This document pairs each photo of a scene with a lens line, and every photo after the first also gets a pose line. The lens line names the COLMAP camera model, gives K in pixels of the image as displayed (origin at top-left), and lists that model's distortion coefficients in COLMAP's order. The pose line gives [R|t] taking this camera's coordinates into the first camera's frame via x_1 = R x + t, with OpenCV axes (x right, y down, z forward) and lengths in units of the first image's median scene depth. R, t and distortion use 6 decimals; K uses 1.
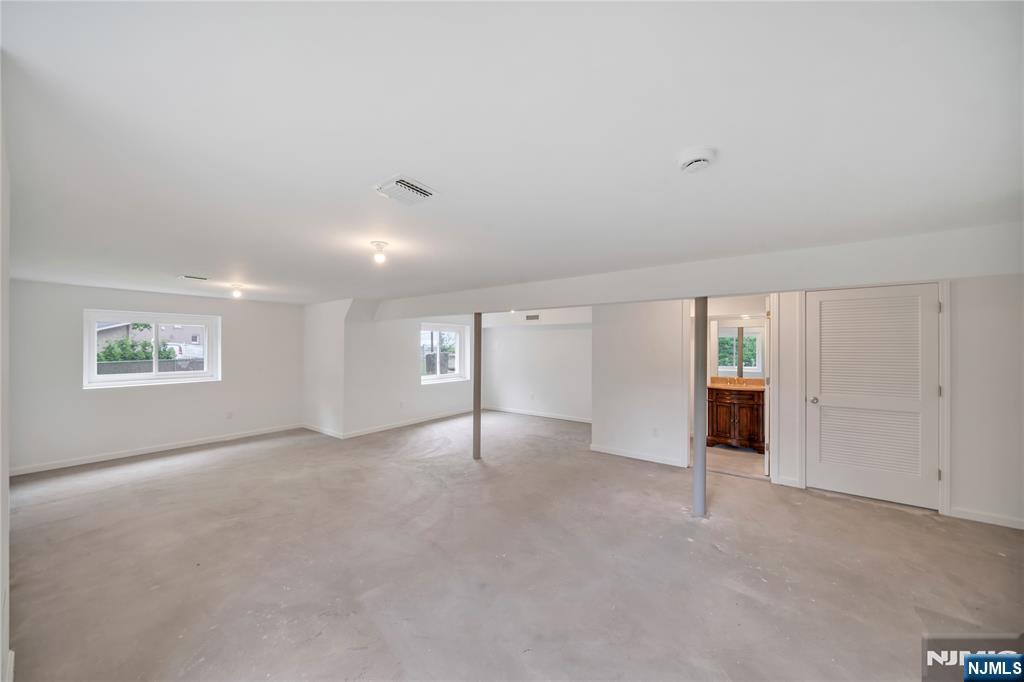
lens RADIAL K [[357.0, 0, 505.9], [0, 357.0, 346.7], [0, 0, 1]] dist [-0.000880, -0.000033]
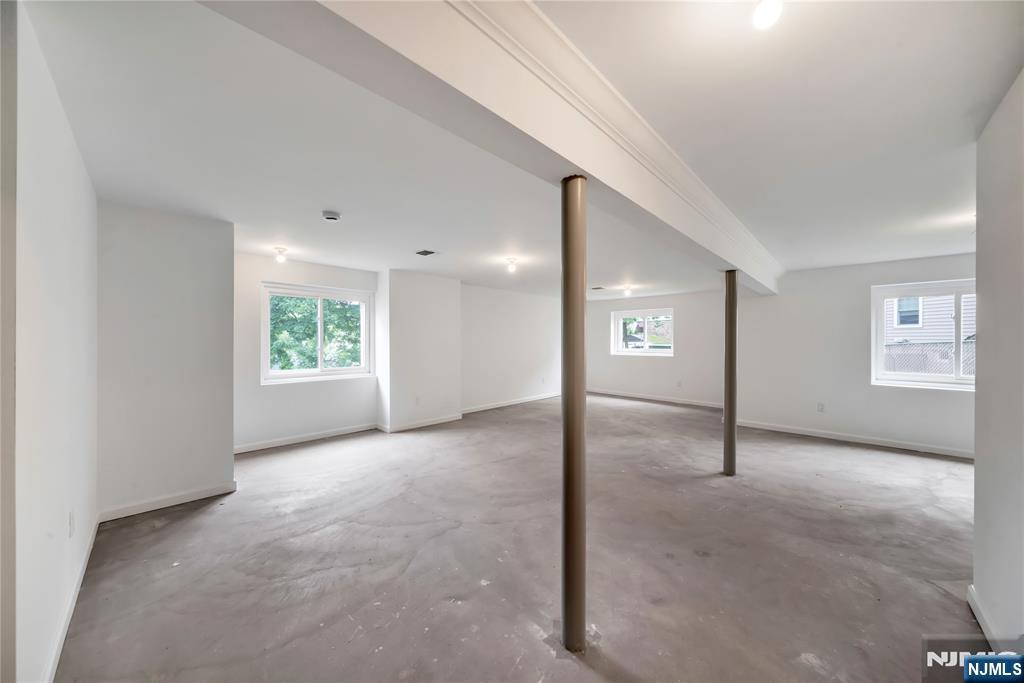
lens RADIAL K [[351.2, 0, 506.8], [0, 351.2, 339.8], [0, 0, 1]] dist [-0.001348, 0.000024]
pose [[-0.135794, -0.004105, -0.990729, 0.725212], [-0.000114, 0.999991, -0.004128, 0.047709], [0.990737, -0.000448, -0.135793, 0.696365]]
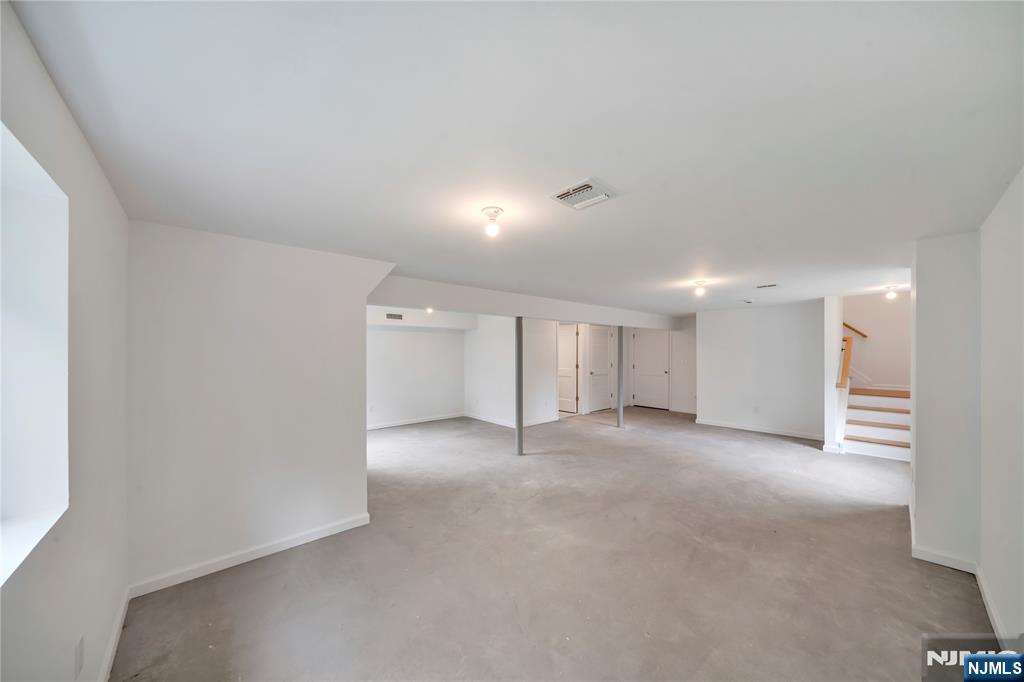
lens RADIAL K [[348.1, 0, 512.0], [0, 348.1, 341.0], [0, 0, 1]] dist [0.000233, 0.000043]
pose [[0.197385, 0.027974, 0.979927, -1.167898], [-0.001699, 0.999601, -0.028193, 0.006578], [-0.980325, 0.003900, 0.197354, 0.869827]]
